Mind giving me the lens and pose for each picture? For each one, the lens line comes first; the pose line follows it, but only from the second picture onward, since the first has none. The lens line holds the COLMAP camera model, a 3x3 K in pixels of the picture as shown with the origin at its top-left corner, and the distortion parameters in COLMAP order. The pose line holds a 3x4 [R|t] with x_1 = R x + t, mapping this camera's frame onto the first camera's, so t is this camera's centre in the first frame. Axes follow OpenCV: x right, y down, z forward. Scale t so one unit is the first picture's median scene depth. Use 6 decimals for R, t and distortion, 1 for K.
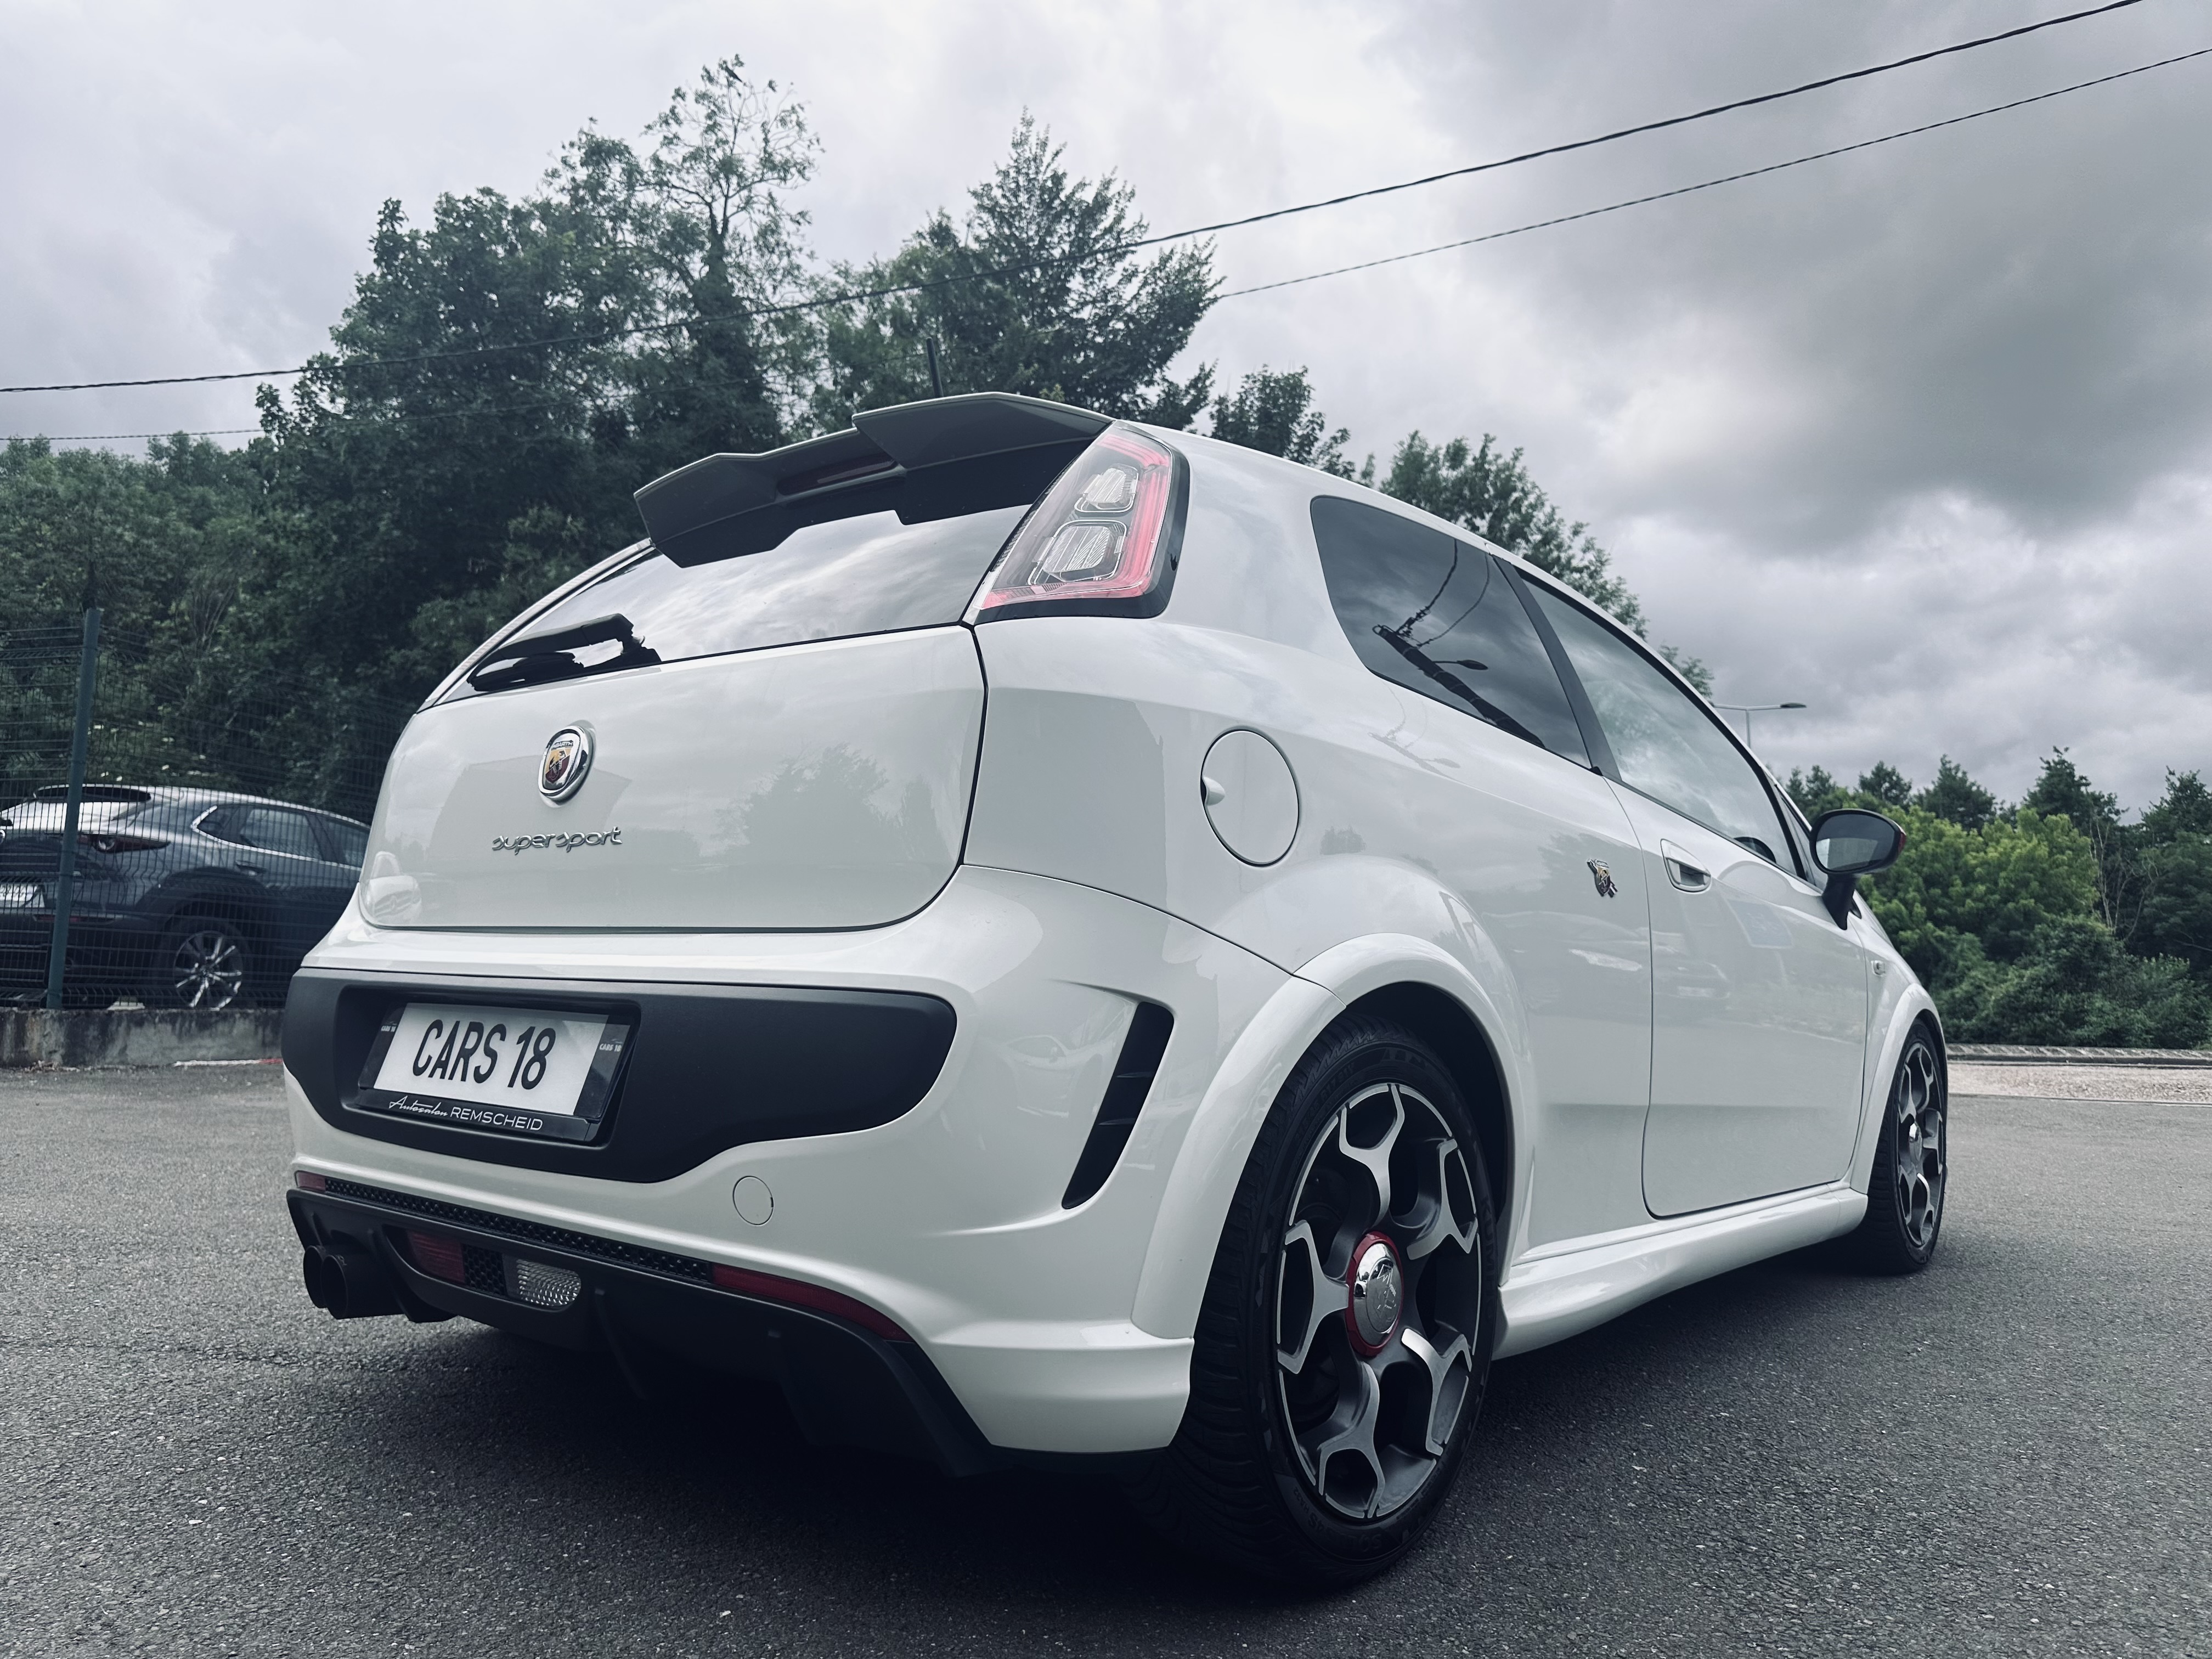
lens RADIAL K [[1580.3, 0, 1113.5], [0, 1580.3, 827.0], [0, 0, 1]] dist [0.029247, -0.033877]
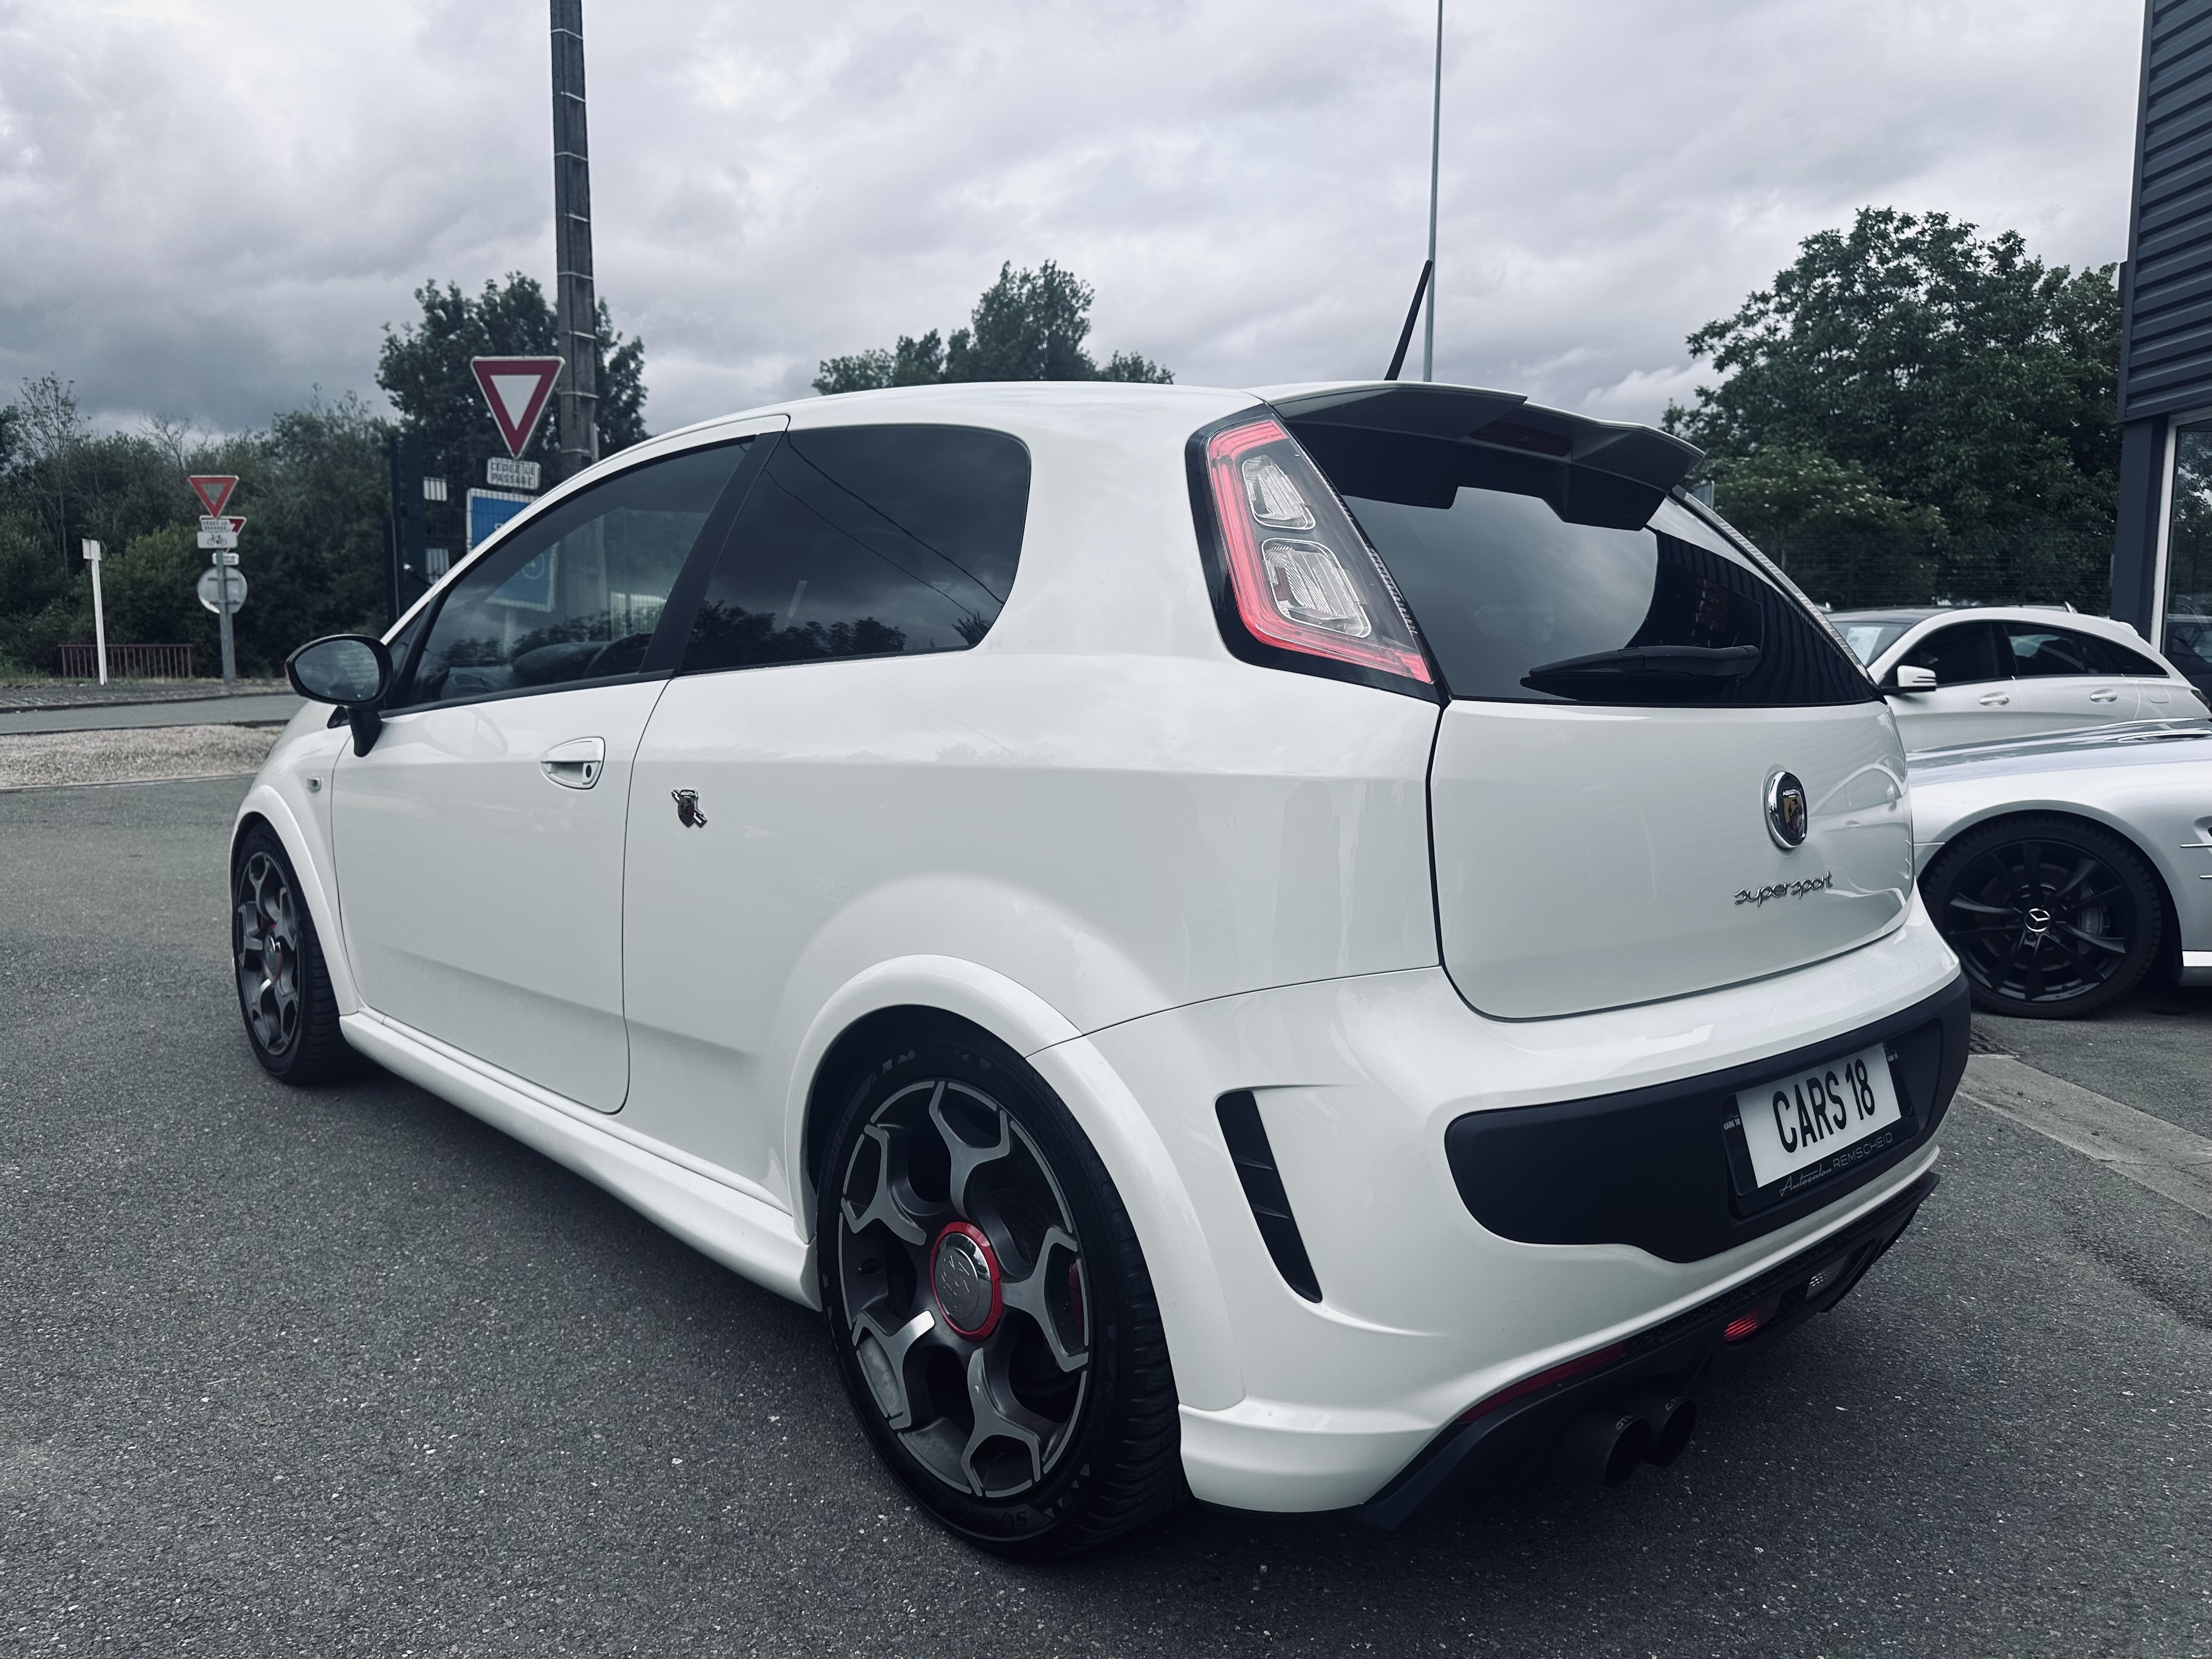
lens RADIAL K [[1580.3, 0, 1071.1], [0, 1580.3, 852.5], [0, 0, 1]] dist [0.029247, -0.033877]
pose [[0.142501, -0.155097, 0.977568, -1.158463], [-0.119315, 0.977753, 0.172519, -0.110317], [-0.982577, -0.141223, 0.120826, 1.097429]]
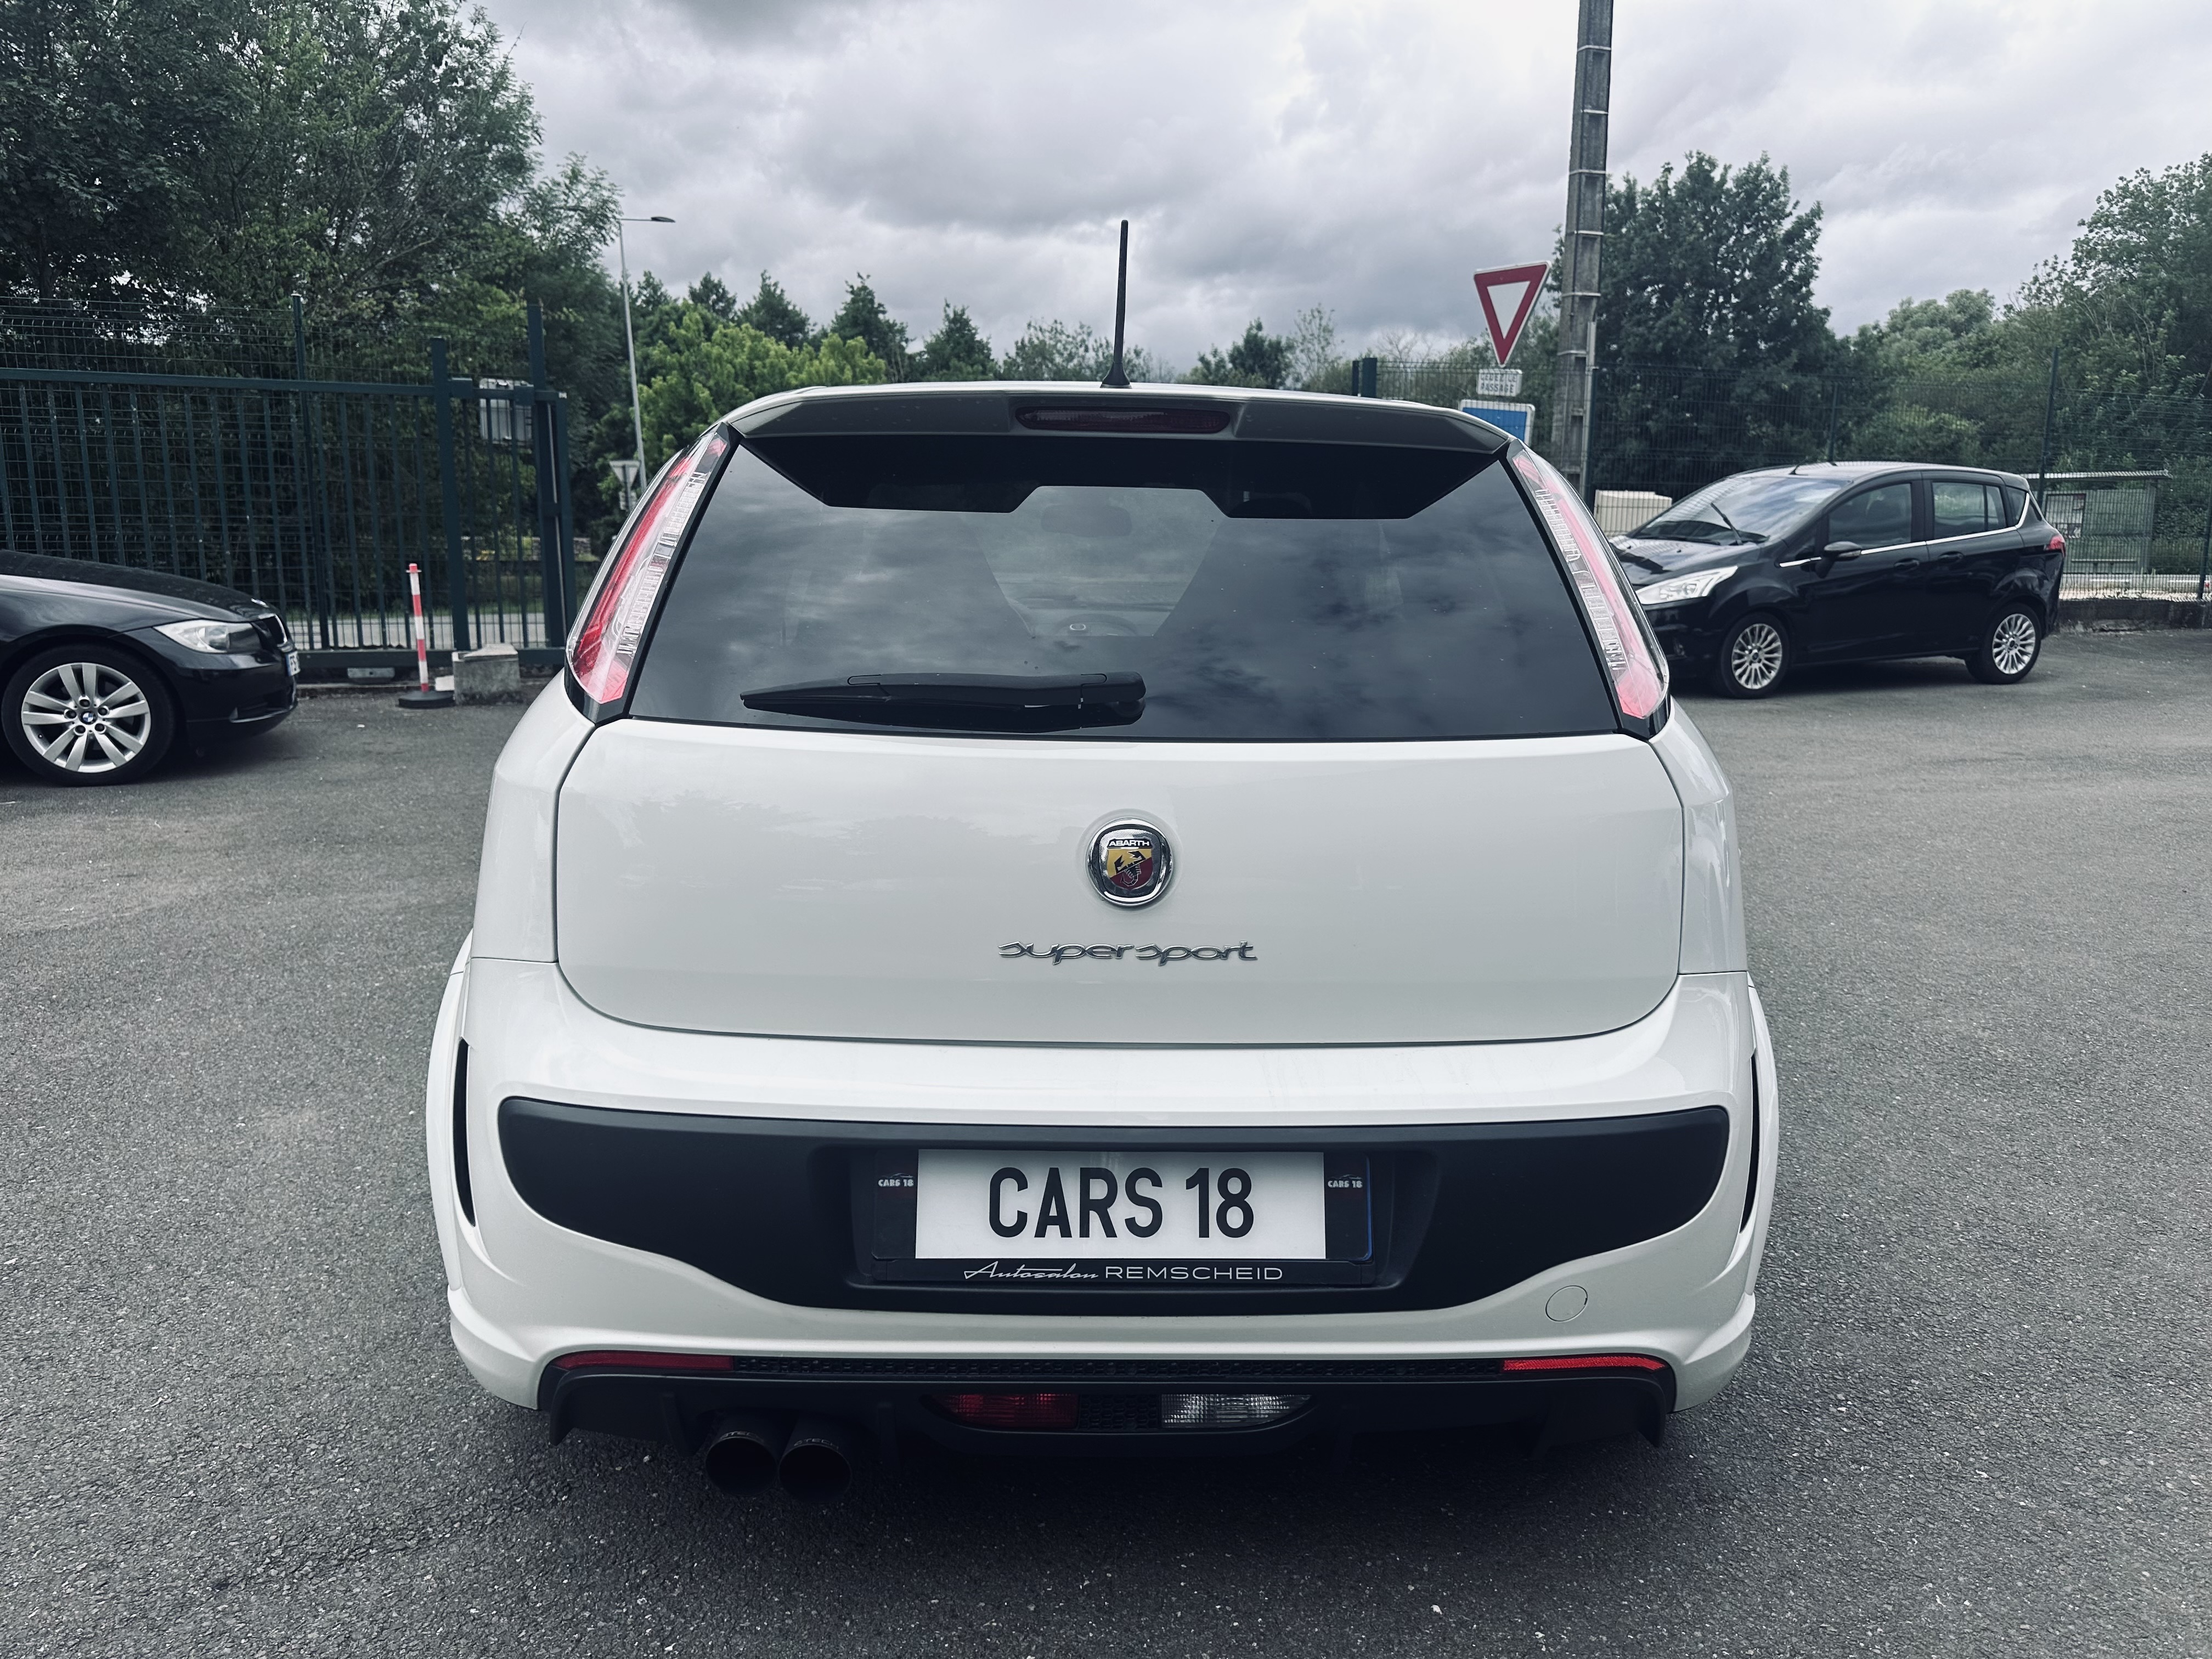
lens RADIAL K [[1580.3, 0, 1086.9], [0, 1580.3, 835.6], [0, 0, 1]] dist [0.029247, -0.033877]
pose [[0.759770, -0.148894, 0.632914, -0.756262], [-0.058702, 0.953743, 0.294837, -0.255176], [-0.647537, -0.261162, 0.715885, 0.334488]]
